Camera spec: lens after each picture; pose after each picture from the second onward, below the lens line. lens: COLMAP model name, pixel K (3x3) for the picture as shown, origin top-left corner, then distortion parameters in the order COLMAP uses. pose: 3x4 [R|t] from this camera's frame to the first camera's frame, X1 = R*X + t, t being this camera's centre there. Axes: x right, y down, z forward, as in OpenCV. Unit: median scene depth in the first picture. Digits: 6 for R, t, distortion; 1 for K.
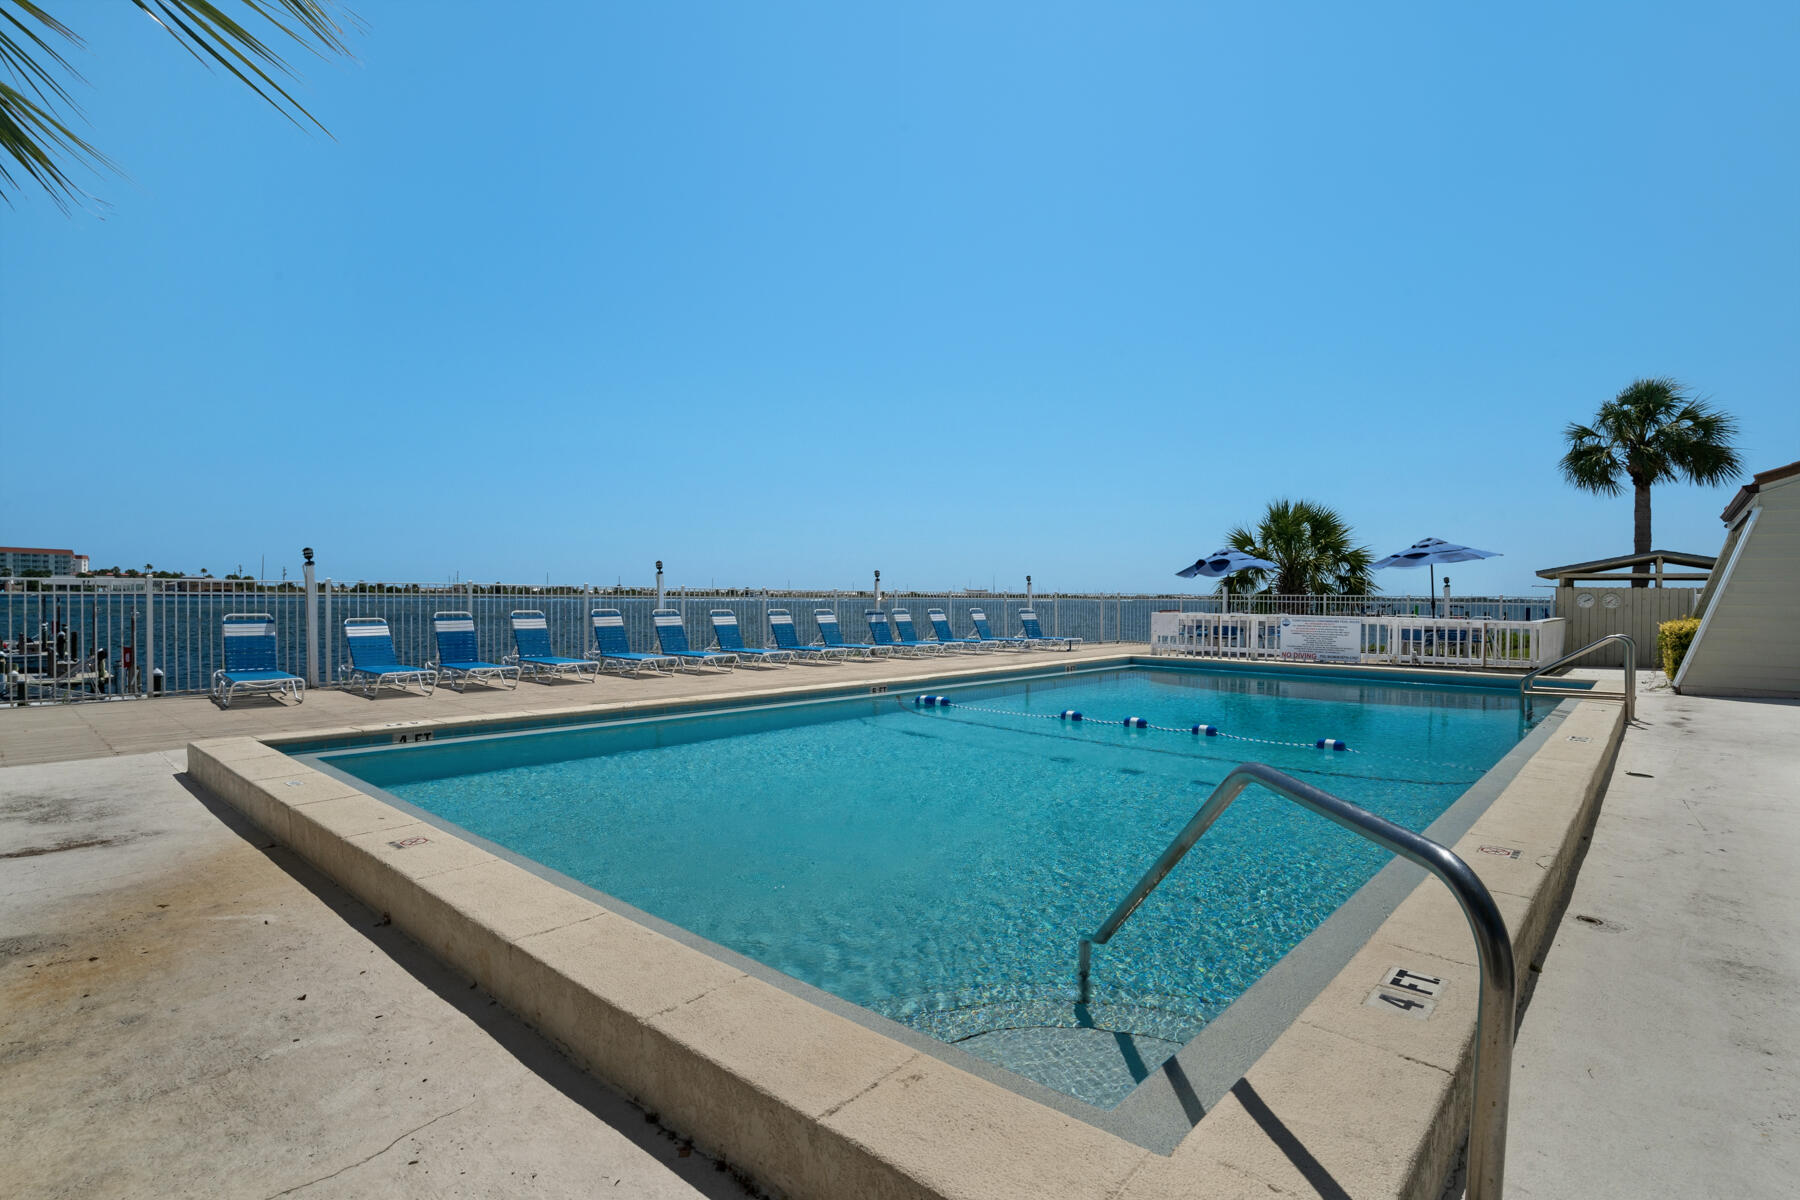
lens RADIAL K [[866.9, 0, 899.5], [0, 866.9, 599.2], [0, 0, 1]] dist [-0.003410, -0.000529]
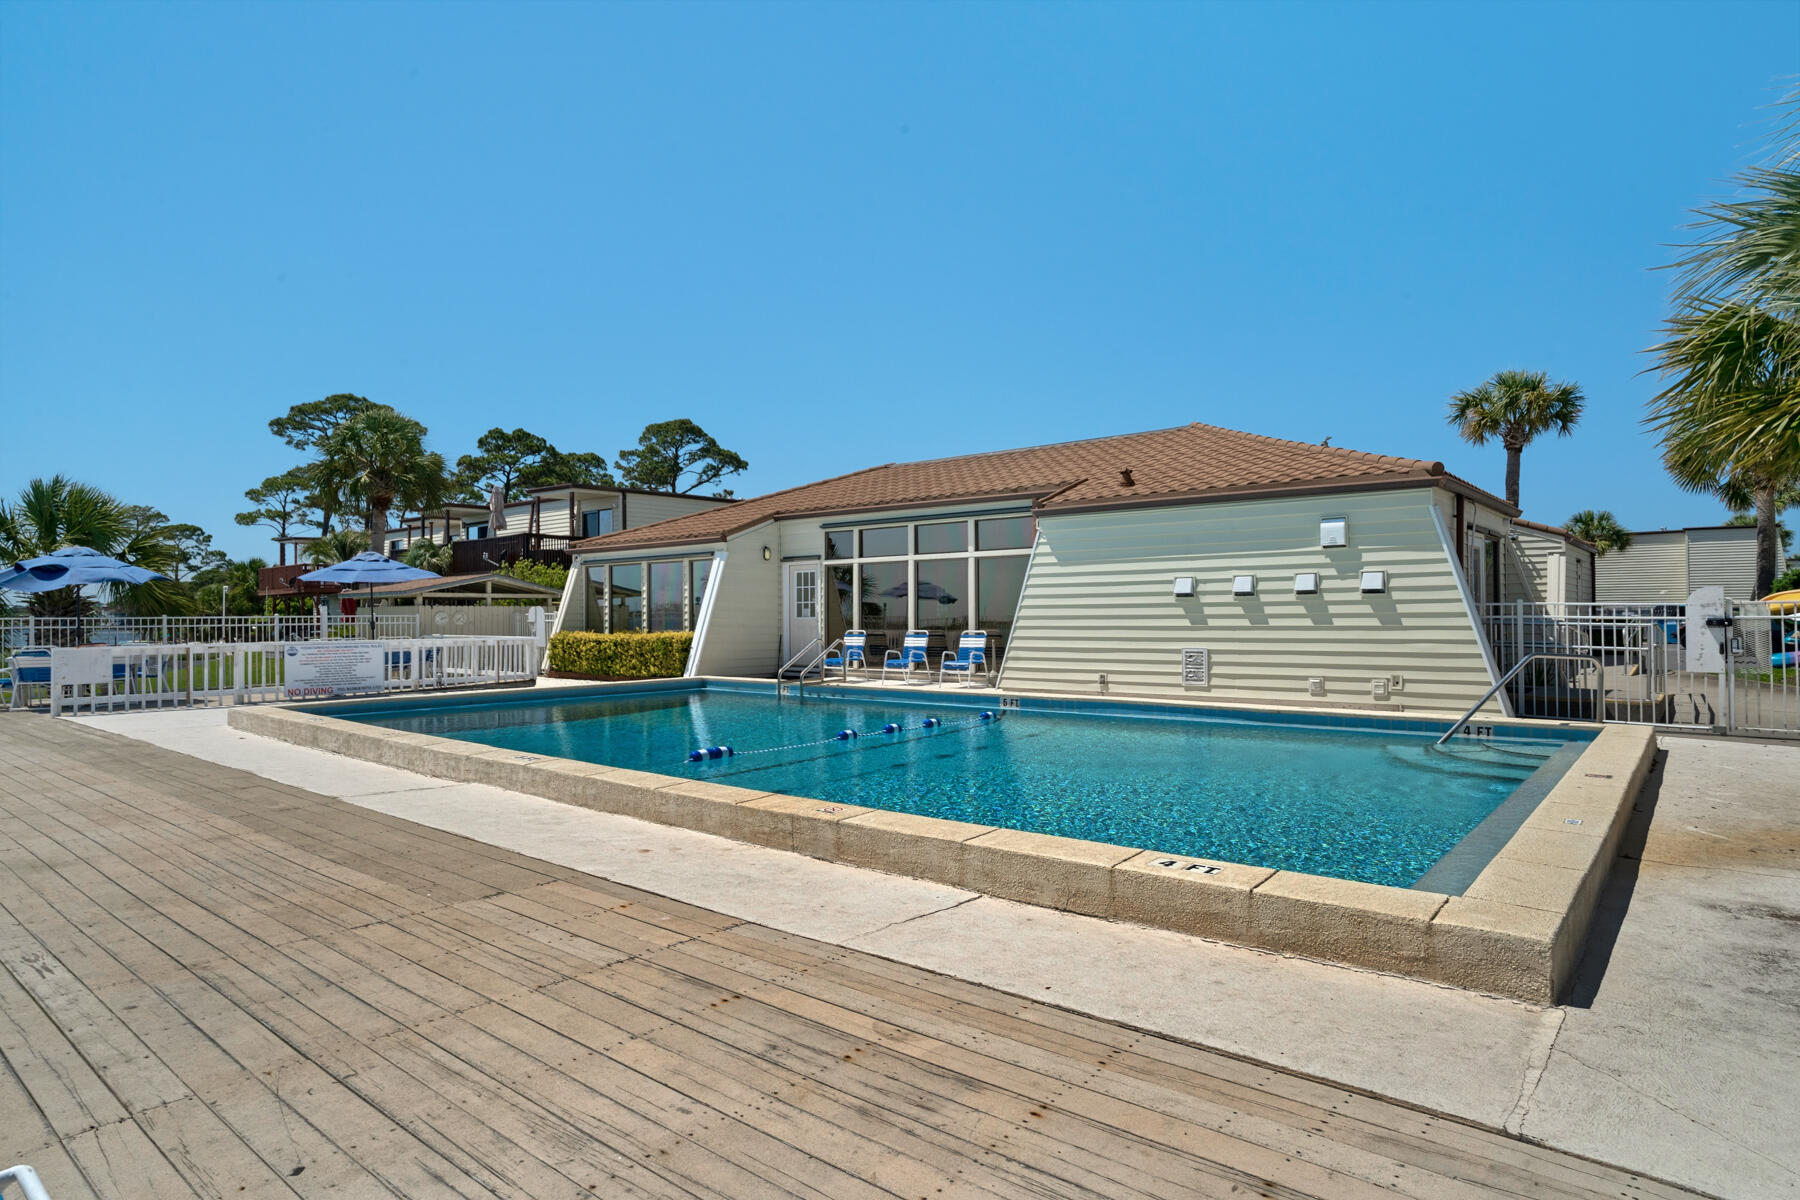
lens RADIAL K [[983.1, 0, 899.5], [0, 983.1, 602.8], [0, 0, 1]] dist [0.006078, 0.001375]
pose [[-0.036742, 0.006317, 0.999305, -0.475997], [0.011876, 0.999912, -0.005884, -0.005557], [-0.999254, 0.011652, -0.036813, 0.484613]]
